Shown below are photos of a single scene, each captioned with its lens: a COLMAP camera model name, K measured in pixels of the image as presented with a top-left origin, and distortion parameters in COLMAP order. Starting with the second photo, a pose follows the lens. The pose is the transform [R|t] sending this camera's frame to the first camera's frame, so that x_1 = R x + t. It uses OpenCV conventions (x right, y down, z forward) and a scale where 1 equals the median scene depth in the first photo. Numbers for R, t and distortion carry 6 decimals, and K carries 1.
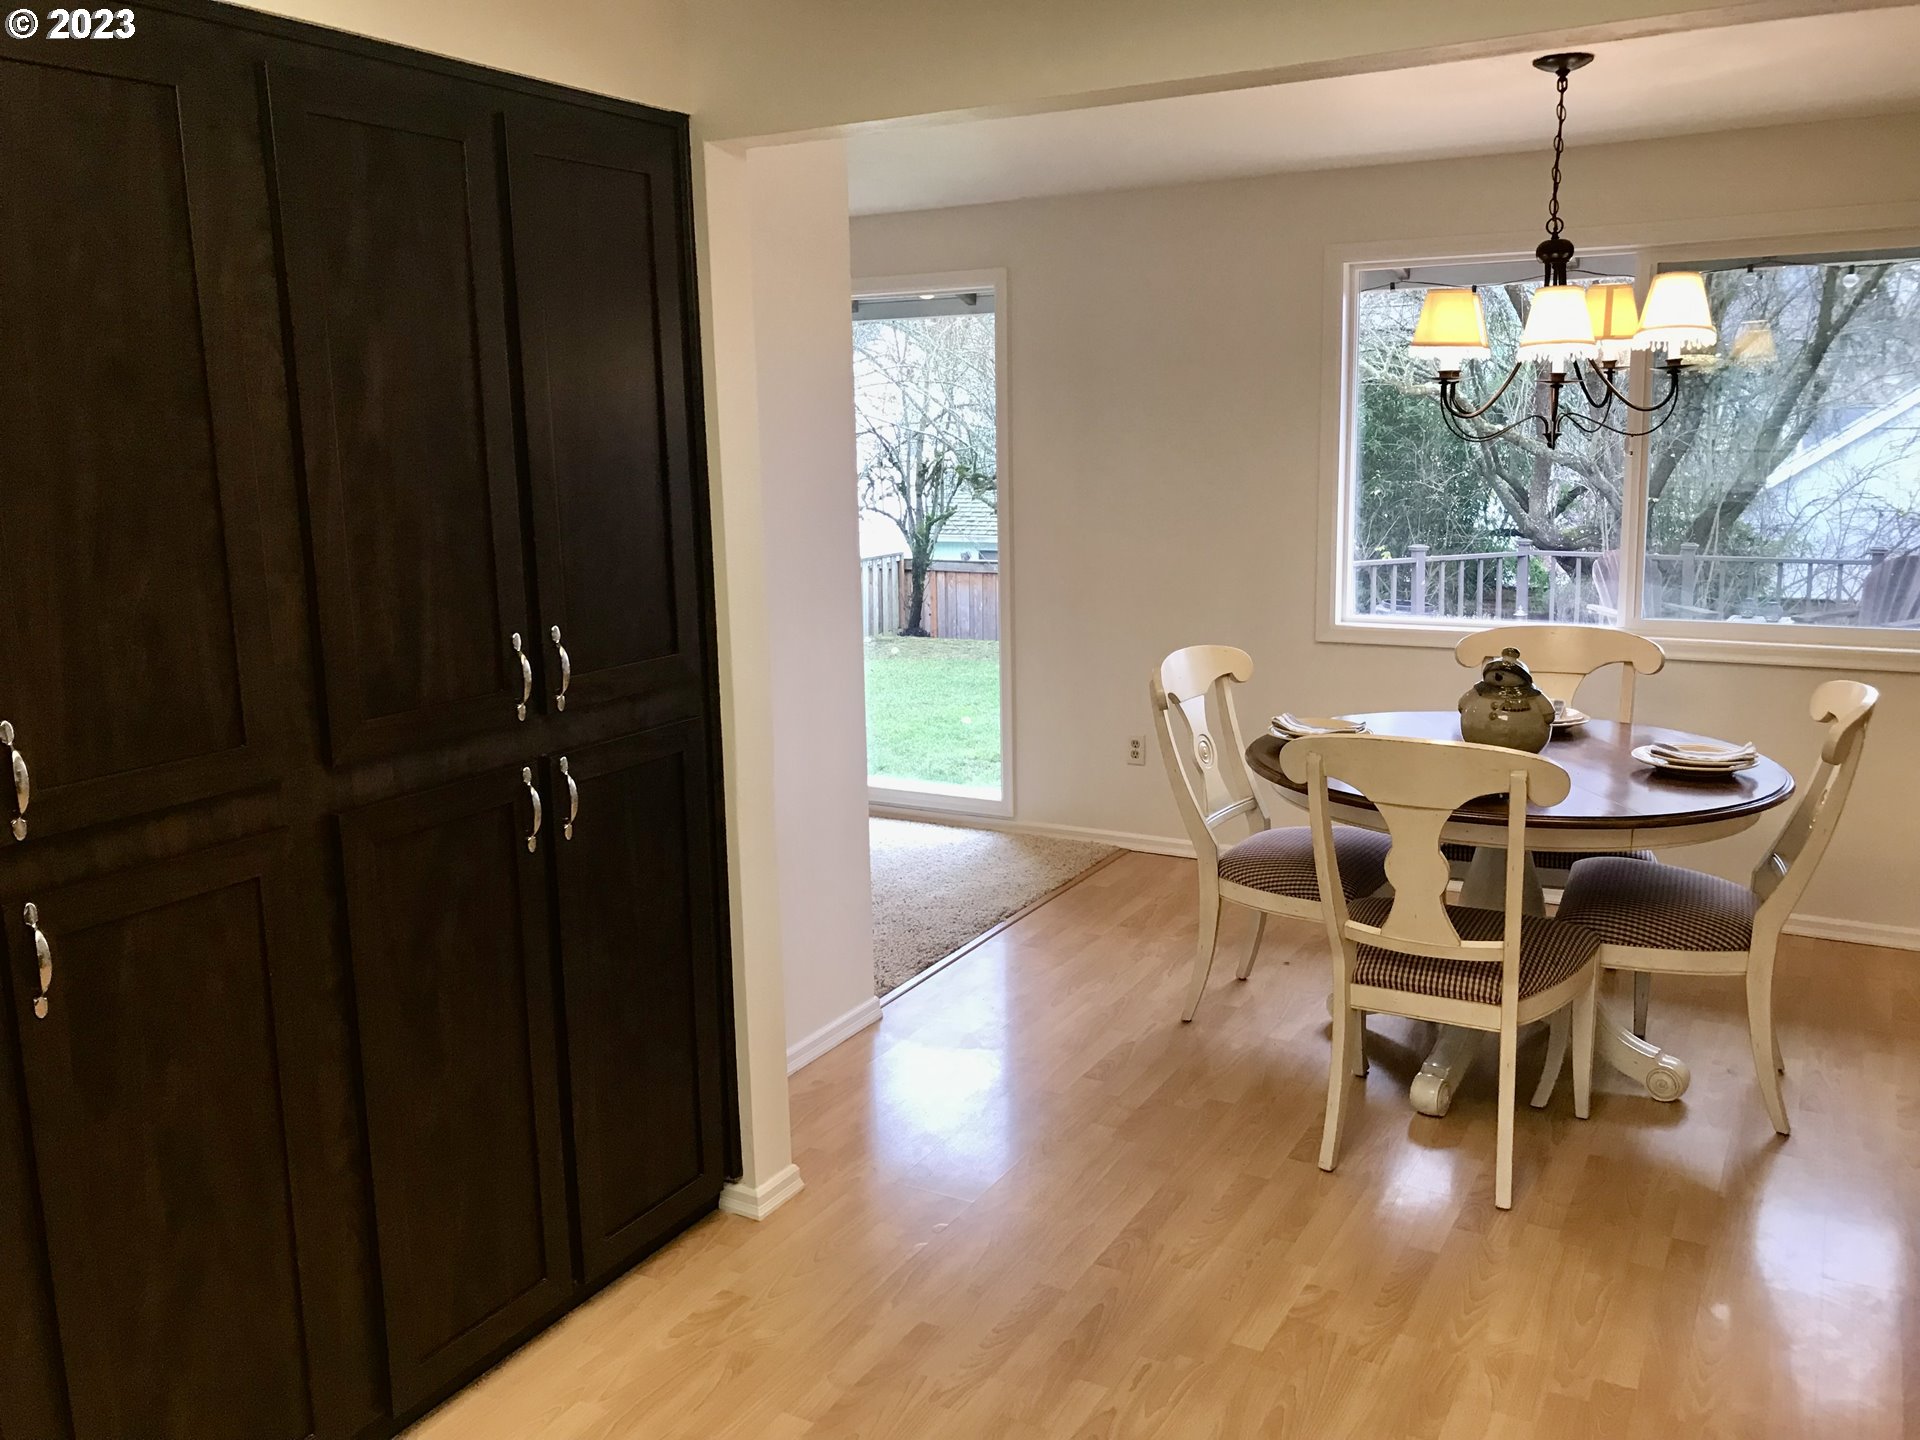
lens RADIAL K [[1574.6, 0, 947.4], [0, 1574.6, 673.2], [0, 0, 1]] dist [0.018412, 0.004111]
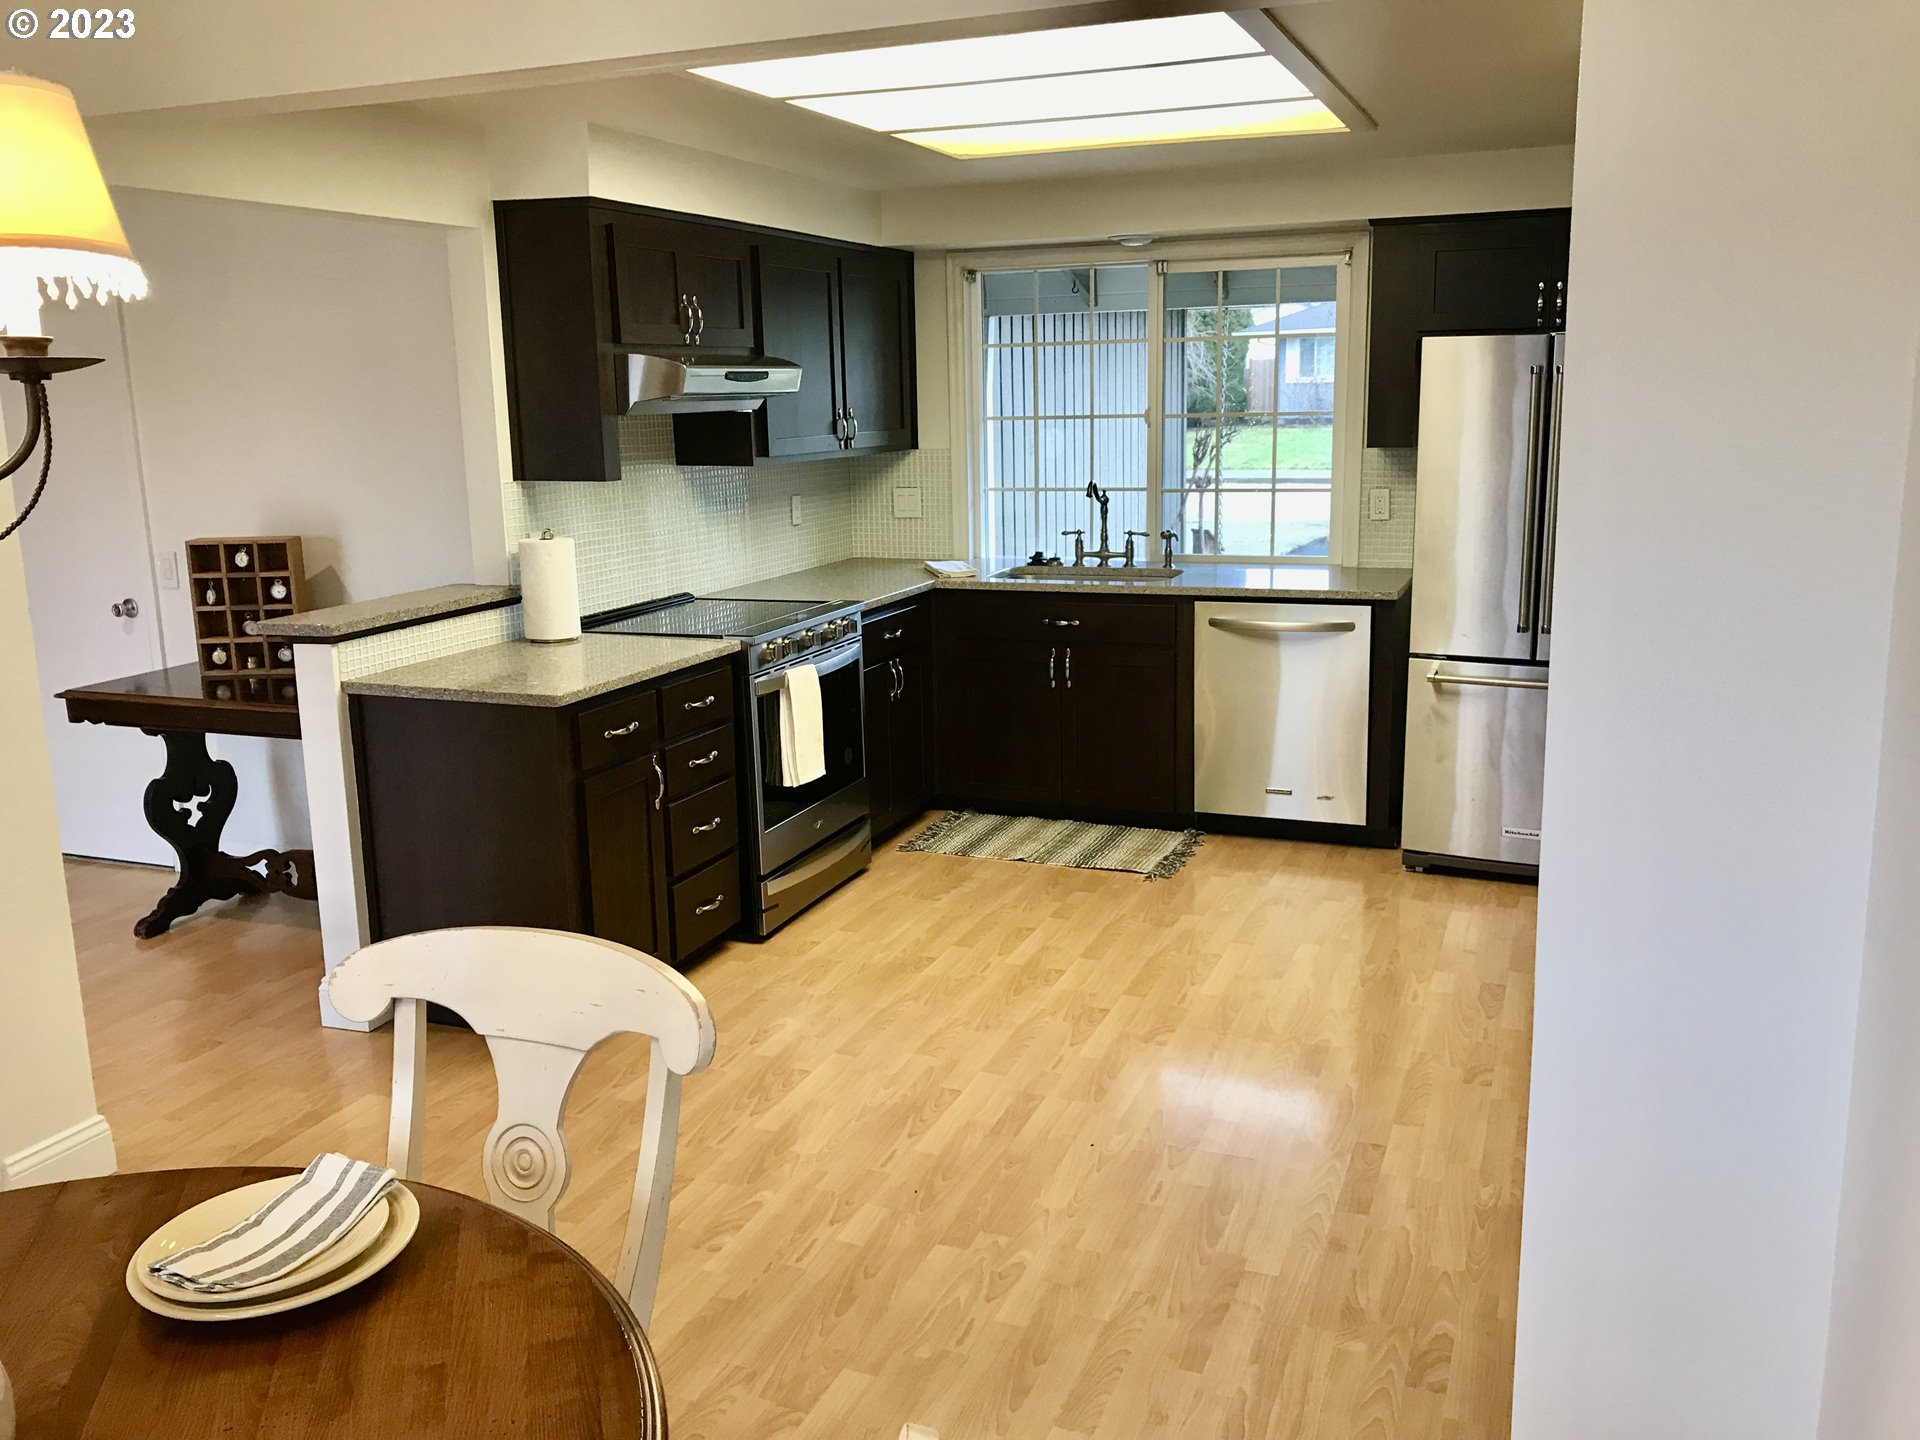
lens RADIAL K [[1506.7, 0, 960.0], [0, 1506.7, 720.0], [0, 0, 1]] dist [-0.008448, -0.008300]
pose [[-0.988094, 0.069359, -0.137327, 0.214296], [0.013721, 0.928784, 0.370367, -0.269864], [0.153235, 0.364073, -0.918678, 1.616494]]
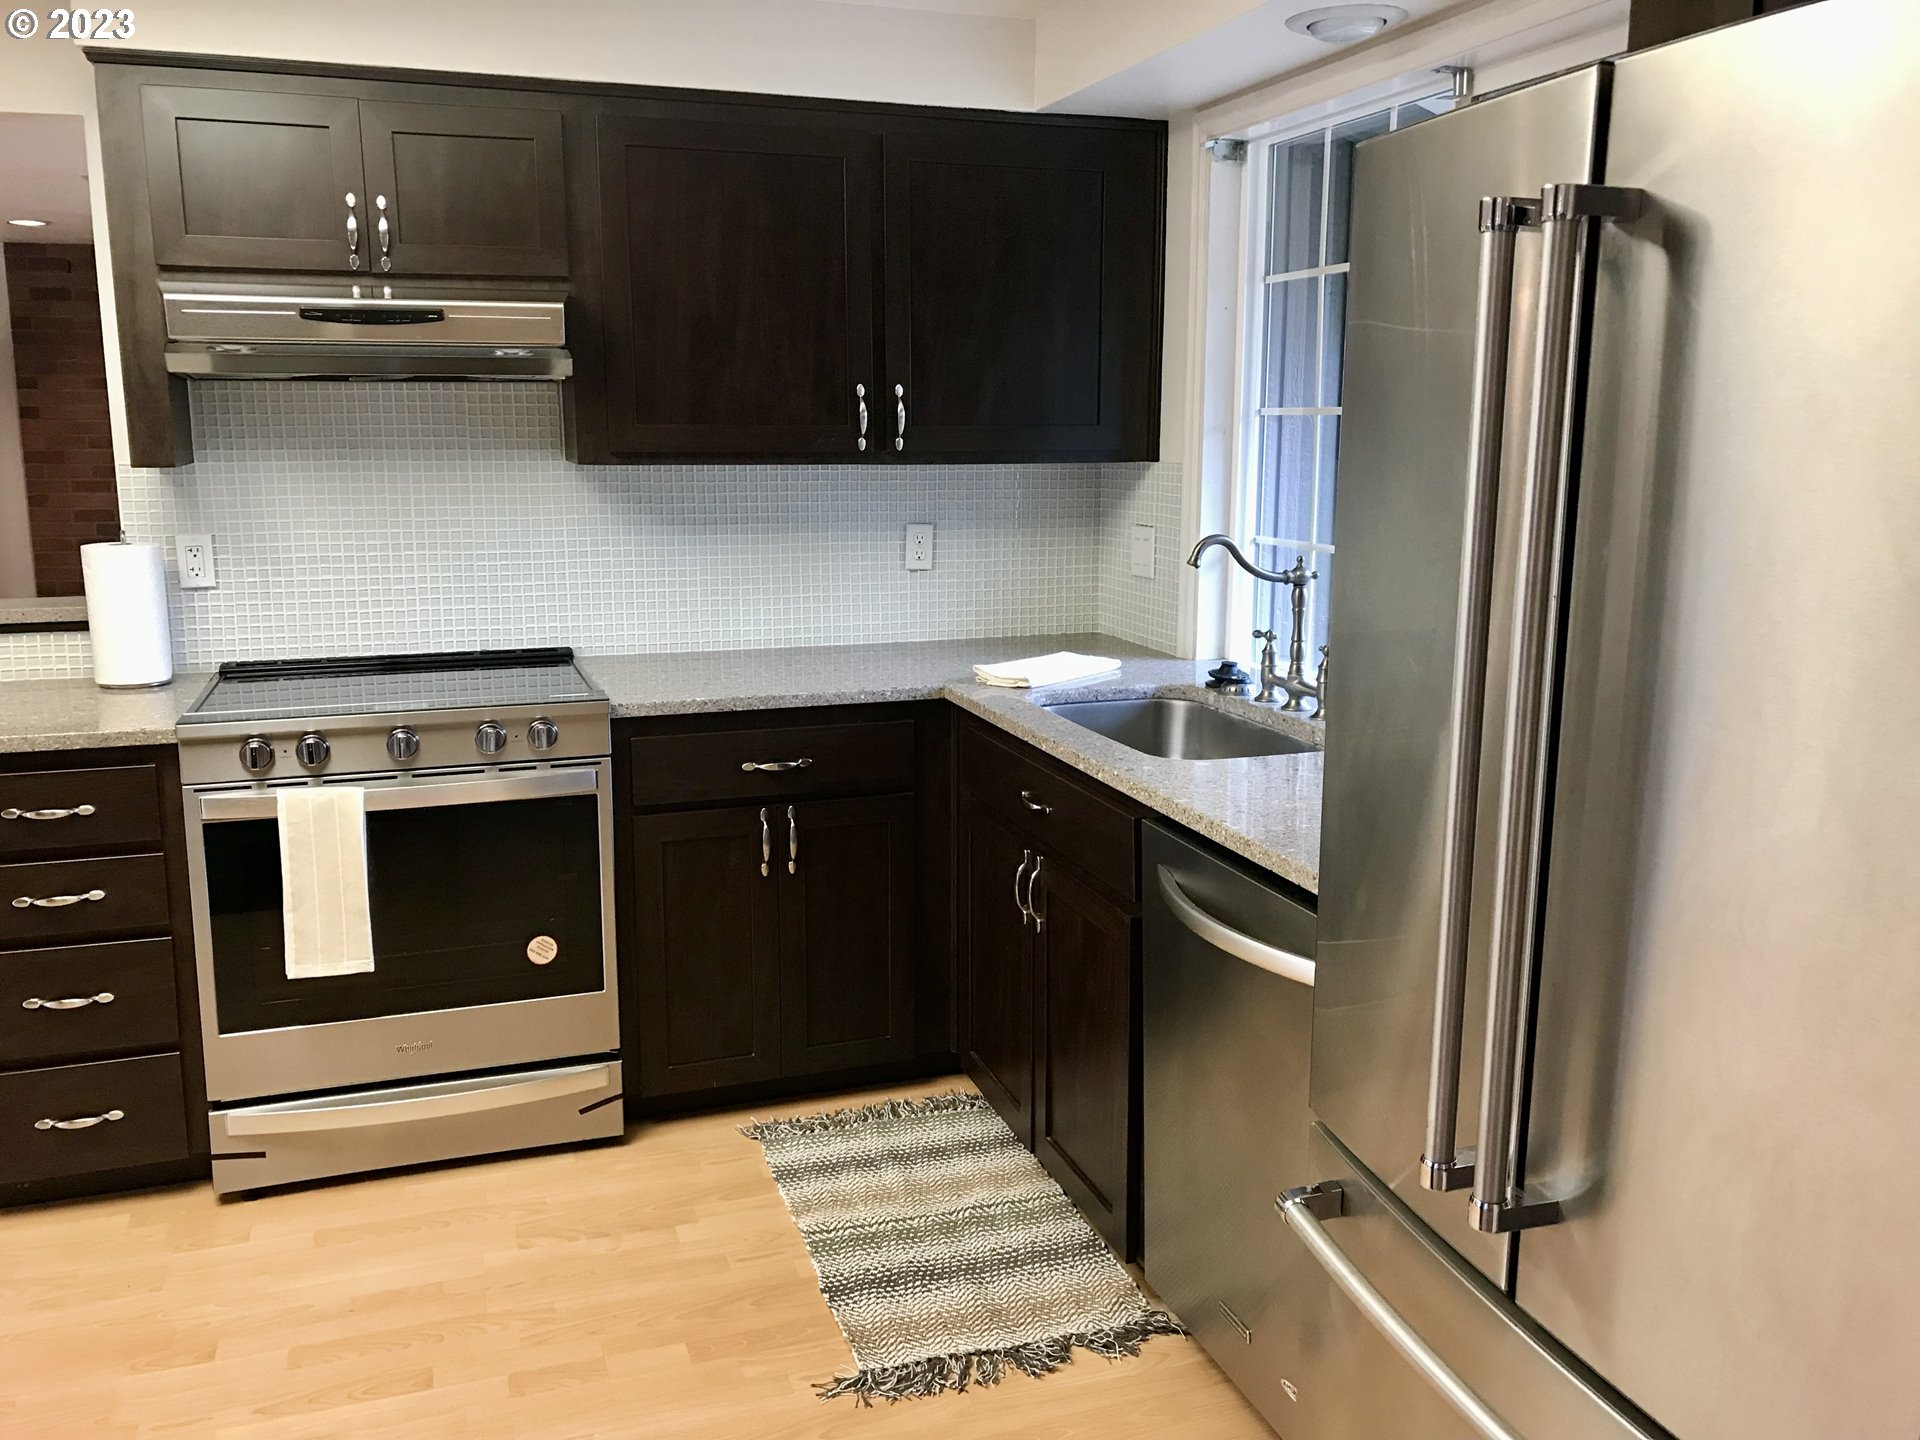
lens RADIAL K [[1574.6, 0, 947.4], [0, 1574.6, 673.2], [0, 0, 1]] dist [0.018412, 0.004111]
pose [[-0.759094, -0.086958, 0.645147, -0.805670], [0.122687, 0.954169, 0.272966, -0.037416], [-0.639316, 0.286358, -0.713635, 0.556714]]
